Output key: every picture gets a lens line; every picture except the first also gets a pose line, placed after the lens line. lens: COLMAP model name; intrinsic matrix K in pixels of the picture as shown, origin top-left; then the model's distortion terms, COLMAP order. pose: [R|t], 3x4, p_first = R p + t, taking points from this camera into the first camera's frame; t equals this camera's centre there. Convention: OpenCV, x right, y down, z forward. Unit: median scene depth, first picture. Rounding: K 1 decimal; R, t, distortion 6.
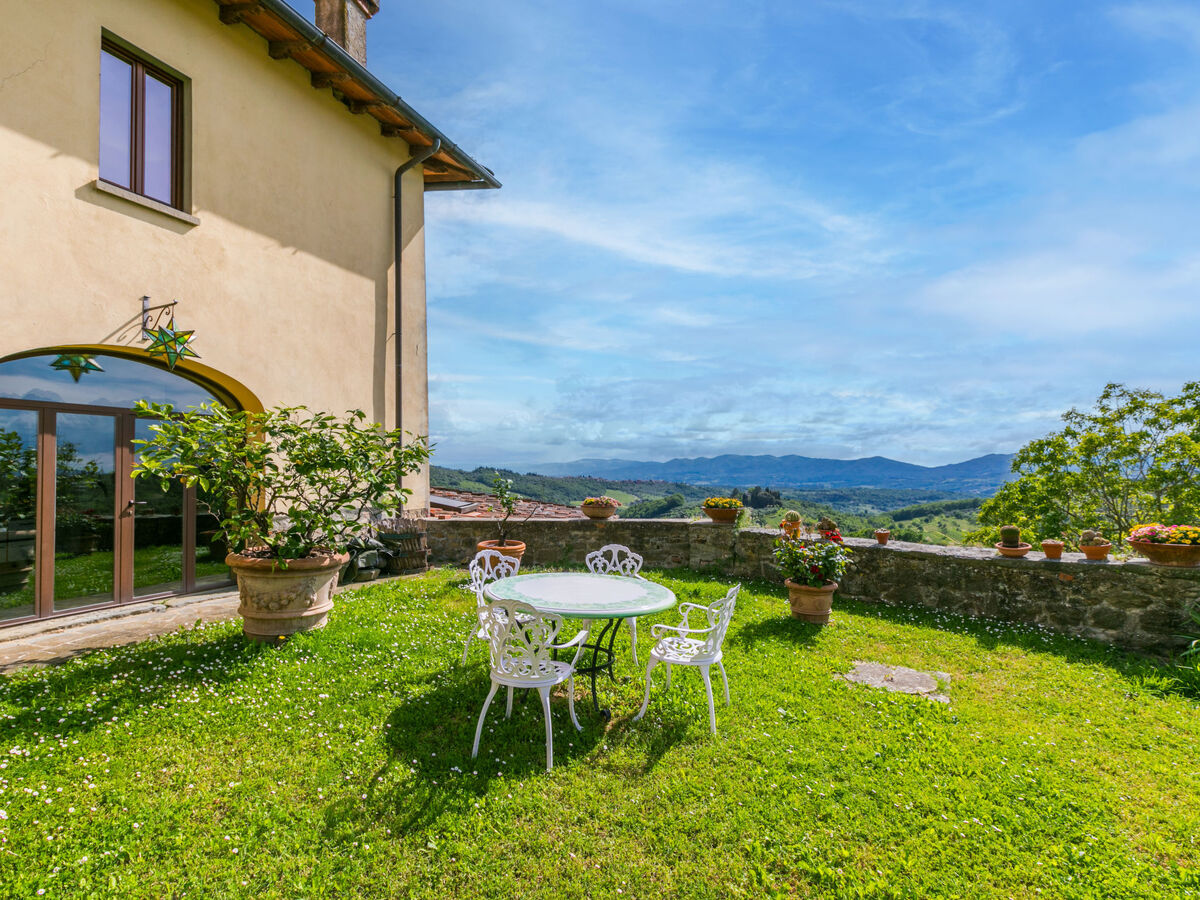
lens RADIAL K [[571.7, 0, 600.0], [0, 571.7, 450.0], [0, 0, 1]] dist [0.003250, 0.000547]
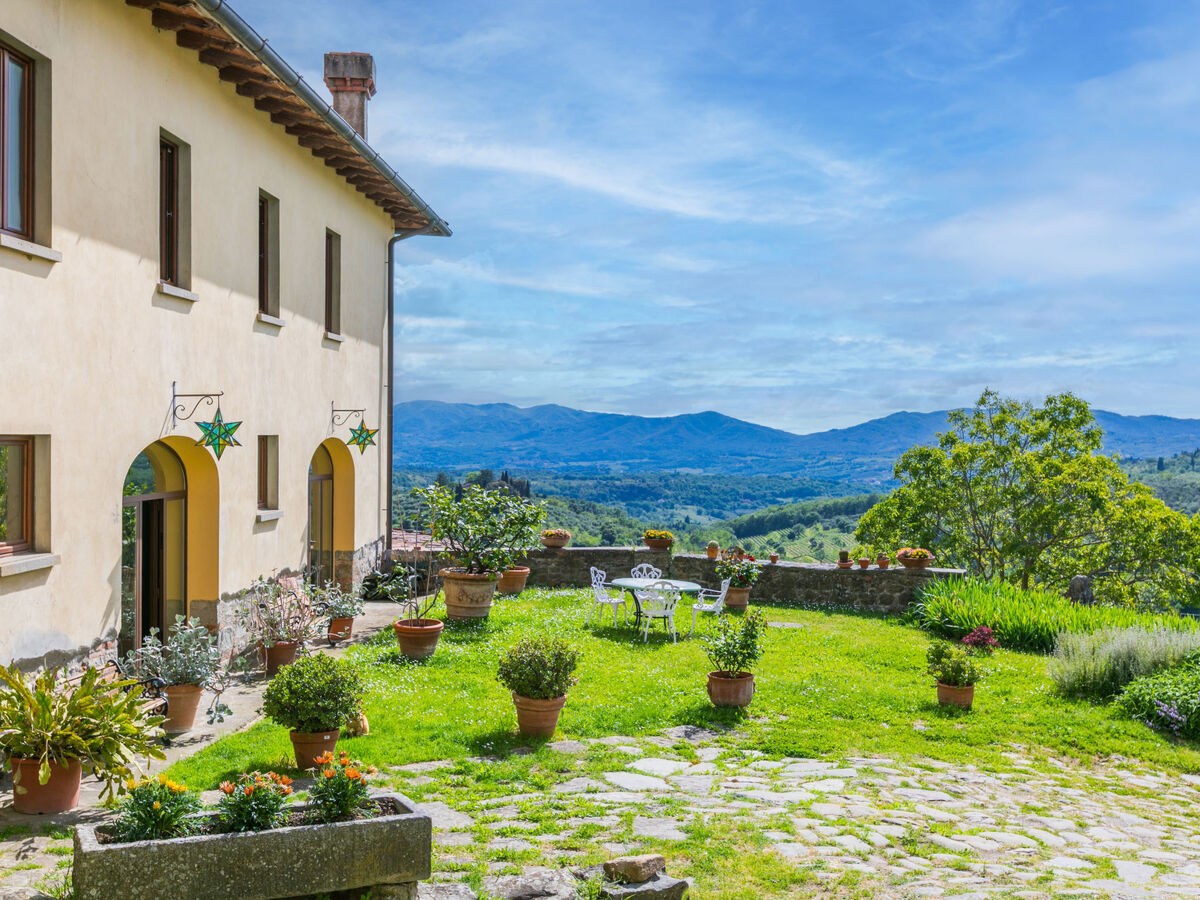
lens RADIAL K [[1287.7, 0, 546.5], [0, 1287.7, 445.3], [0, 0, 1]] dist [0.003374, -0.007294]
pose [[0.946525, 0.012157, 0.322403, -0.933939], [-0.027872, 0.998635, 0.044173, -0.221500], [-0.321425, -0.050797, 0.945571, -1.594348]]
